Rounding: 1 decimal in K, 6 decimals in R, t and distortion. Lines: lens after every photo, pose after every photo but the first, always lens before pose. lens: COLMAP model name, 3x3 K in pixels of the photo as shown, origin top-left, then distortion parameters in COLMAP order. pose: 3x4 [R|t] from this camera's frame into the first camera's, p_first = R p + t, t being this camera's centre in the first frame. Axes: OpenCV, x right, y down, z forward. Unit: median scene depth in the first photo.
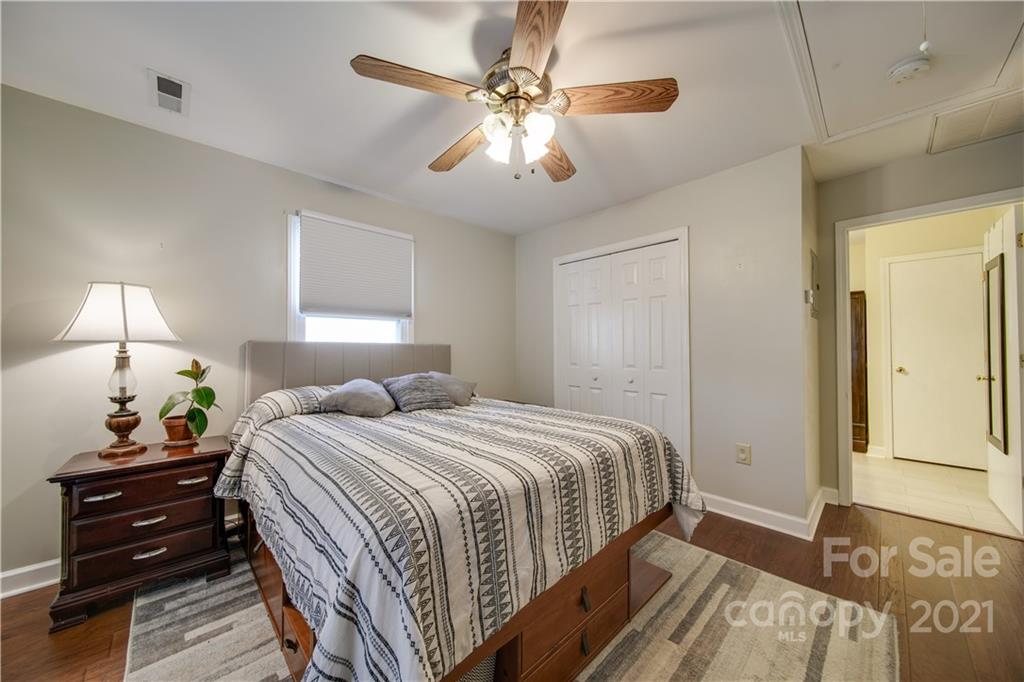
lens RADIAL K [[357.8, 0, 514.7], [0, 357.8, 341.7], [0, 0, 1]] dist [-0.003066, -0.000551]
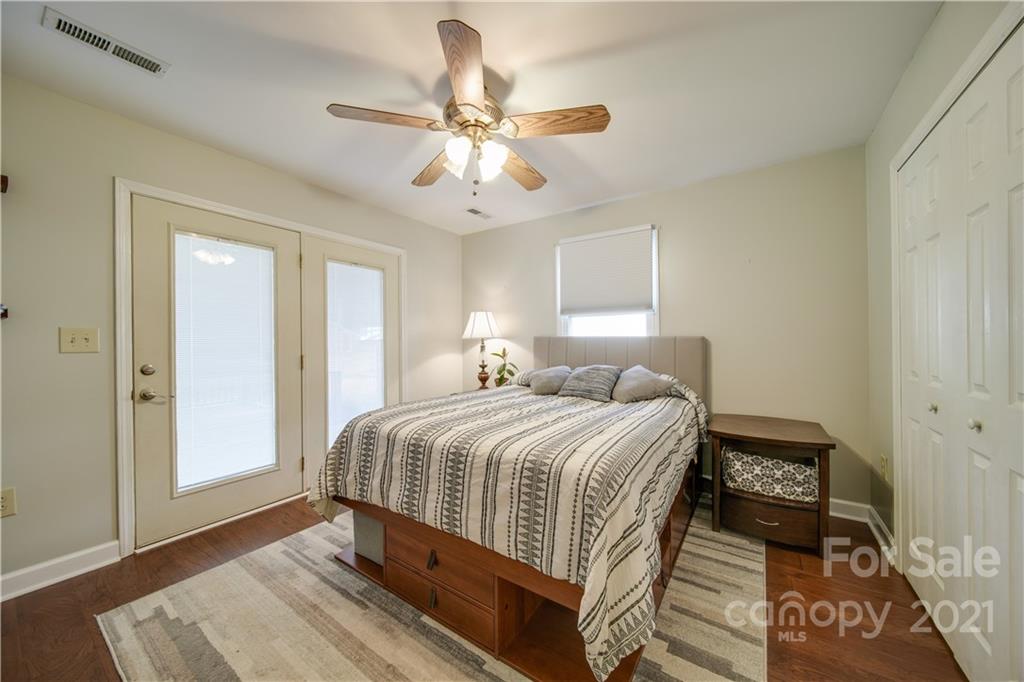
lens RADIAL K [[357.8, 0, 514.7], [0, 357.8, 341.7], [0, 0, 1]] dist [-0.003066, -0.000551]
pose [[0.210223, 0.001797, -0.977652, 0.781451], [0.023758, 0.999694, 0.006946, 0.006536], [0.977365, -0.024688, 0.210116, 0.584542]]
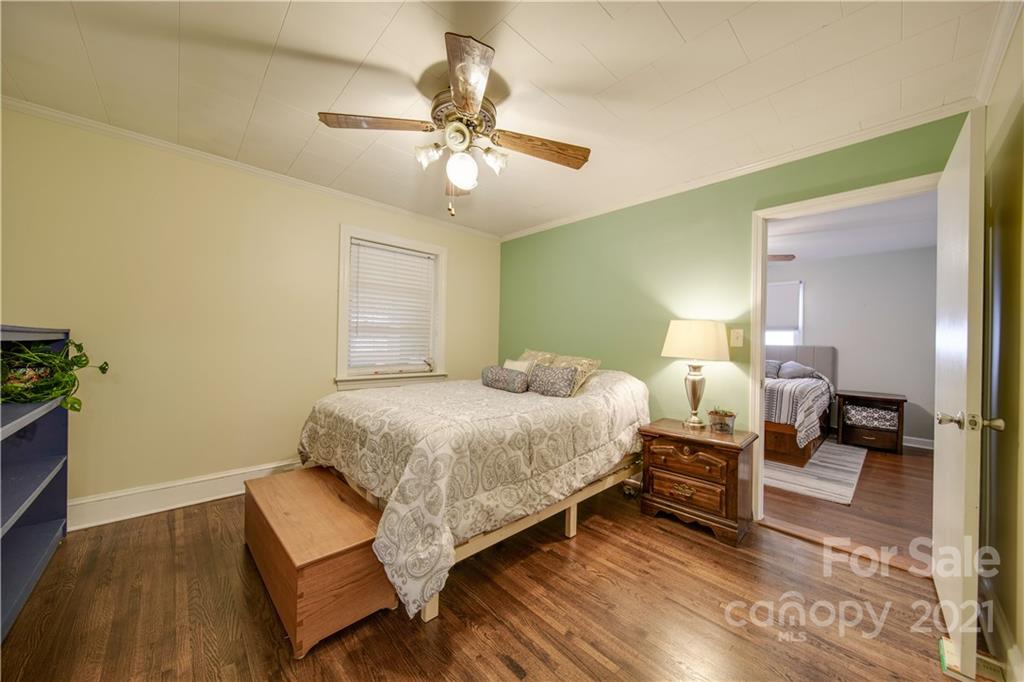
lens RADIAL K [[357.8, 0, 514.7], [0, 357.8, 341.7], [0, 0, 1]] dist [-0.003066, -0.000551]
pose [[-0.009111, 0.000466, -0.999958, 1.877623], [-0.006210, 0.999981, 0.000522, -0.006315], [0.999939, 0.006215, -0.009107, -0.415849]]
